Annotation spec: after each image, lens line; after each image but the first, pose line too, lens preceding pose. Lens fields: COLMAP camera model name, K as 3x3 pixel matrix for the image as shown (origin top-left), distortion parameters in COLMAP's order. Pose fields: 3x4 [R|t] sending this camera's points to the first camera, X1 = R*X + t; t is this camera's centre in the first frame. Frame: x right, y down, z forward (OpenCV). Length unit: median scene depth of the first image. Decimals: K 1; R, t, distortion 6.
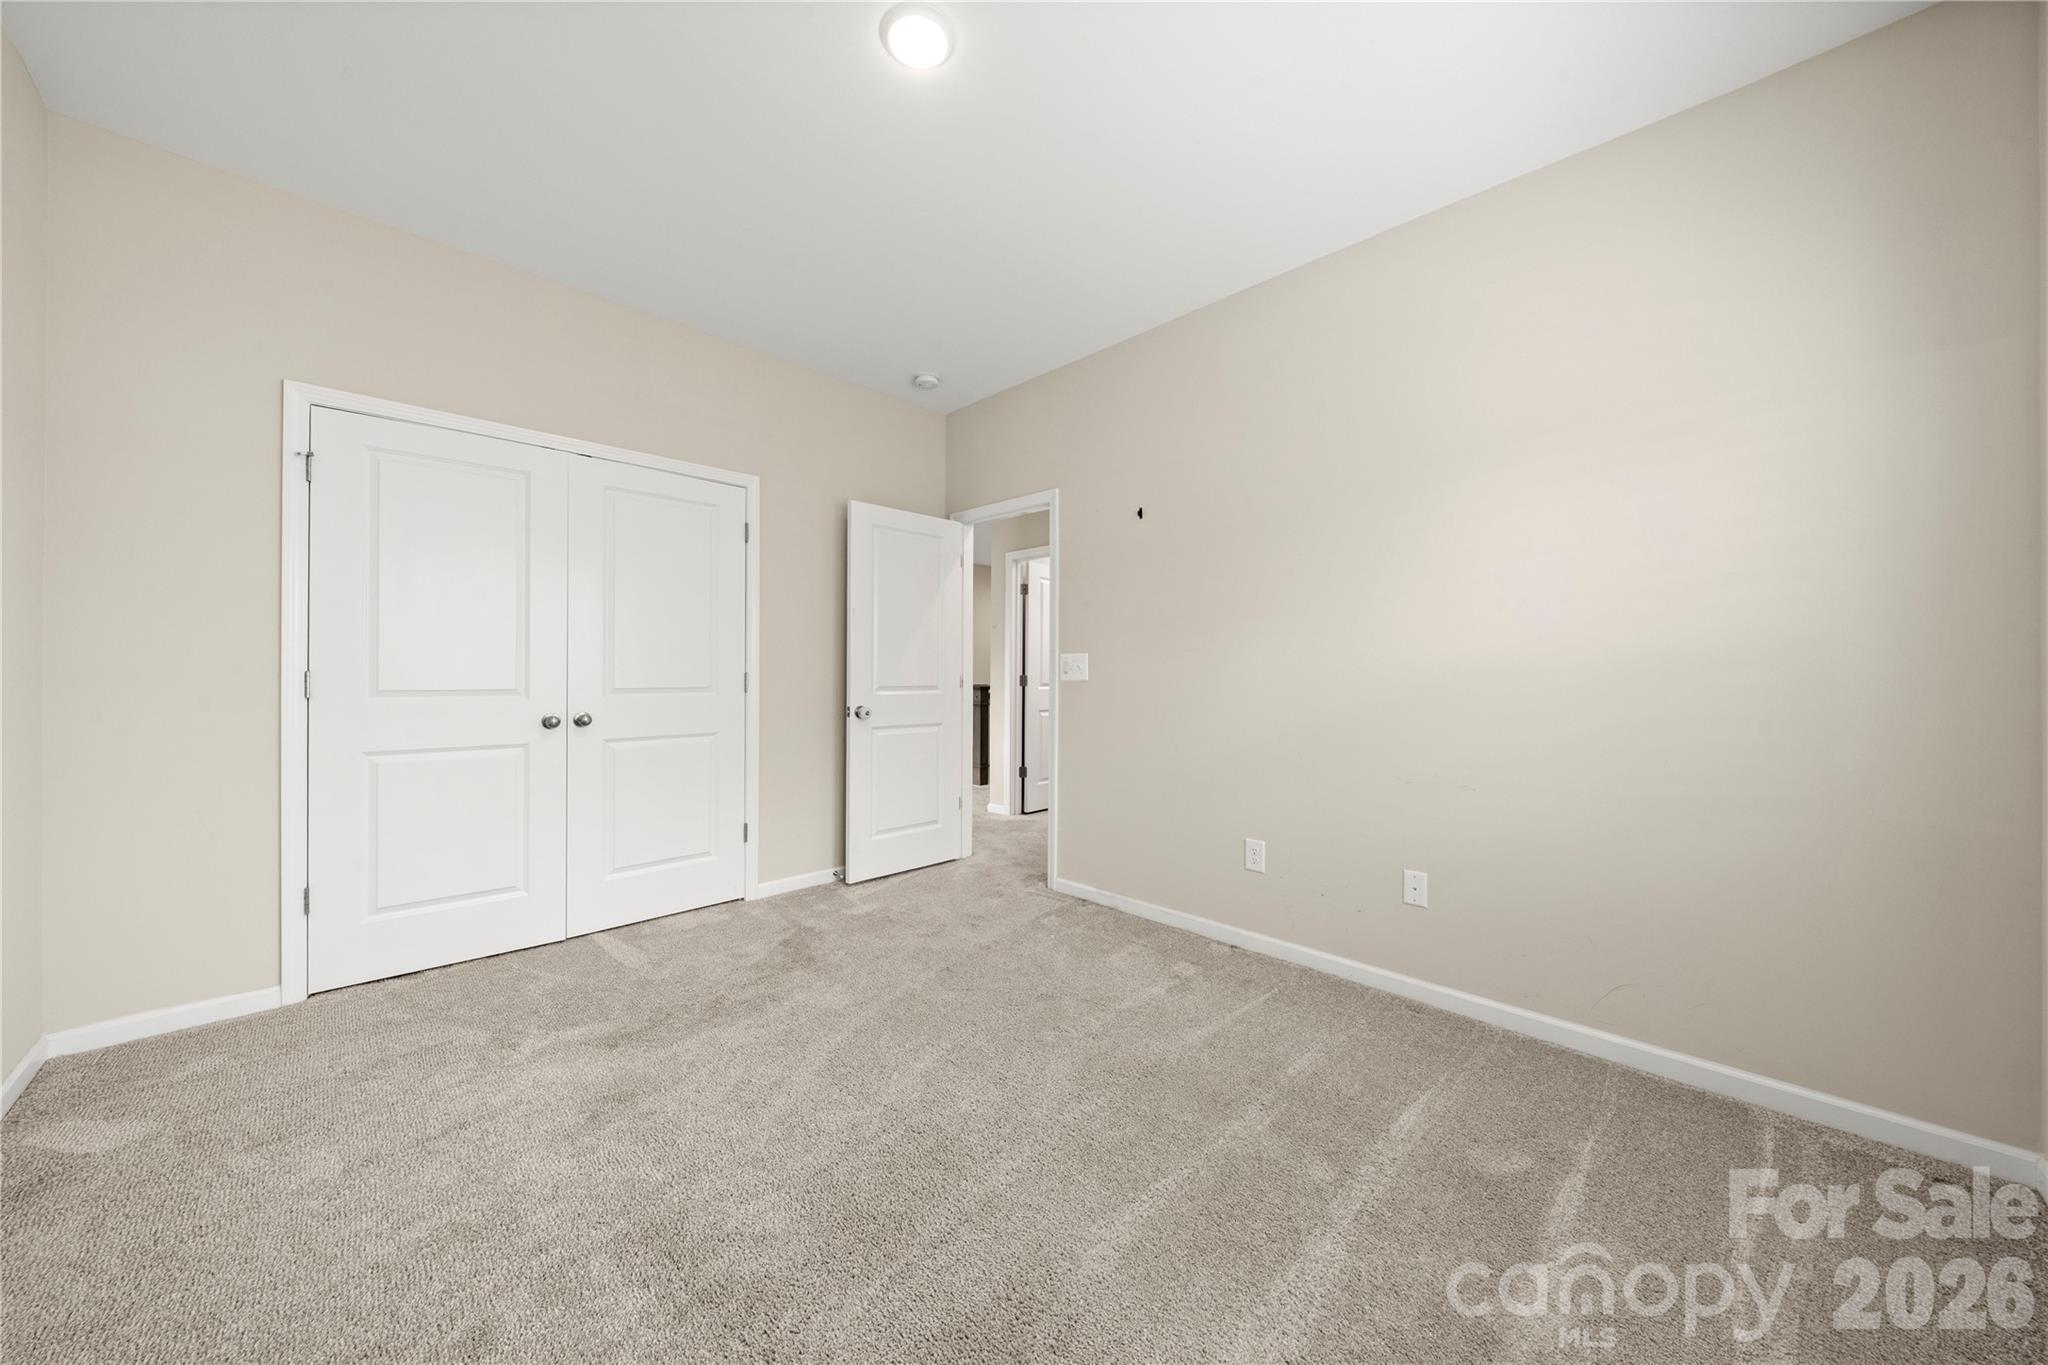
lens RADIAL K [[698.1, 0, 1024.0], [0, 698.1, 682.5], [0, 0, 1]] dist [-0.001890, -0.000091]
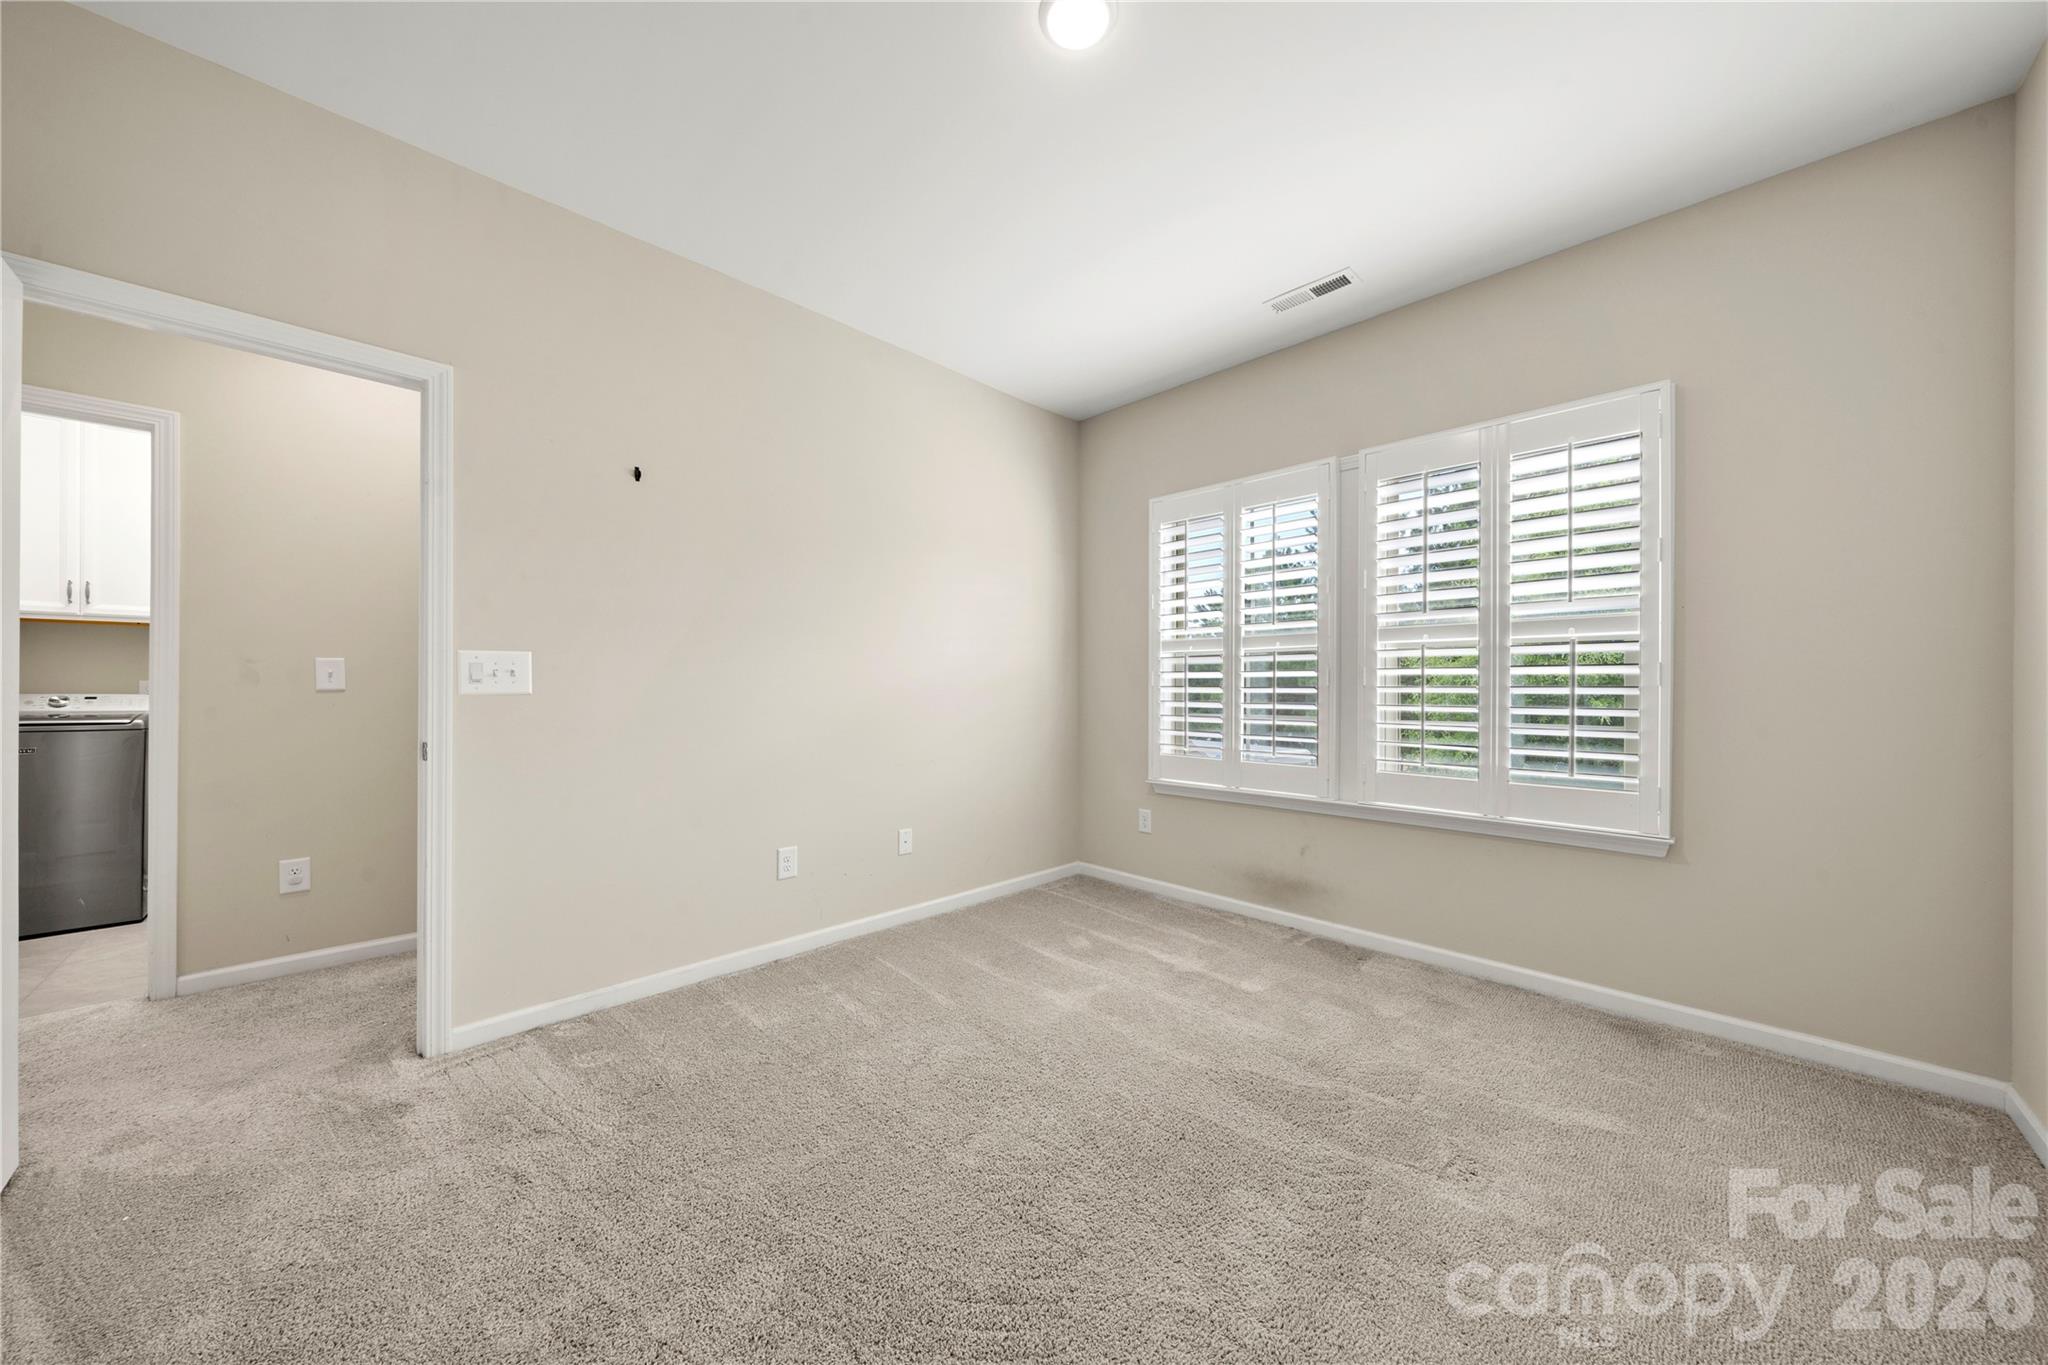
lens RADIAL K [[698.1, 0, 1024.0], [0, 698.1, 682.5], [0, 0, 1]] dist [-0.001890, -0.000091]
pose [[-0.004967, -0.006143, 0.999969, -0.683832], [-0.000699, 0.999981, 0.006140, -0.021361], [-0.999987, -0.000669, -0.004971, 0.657040]]
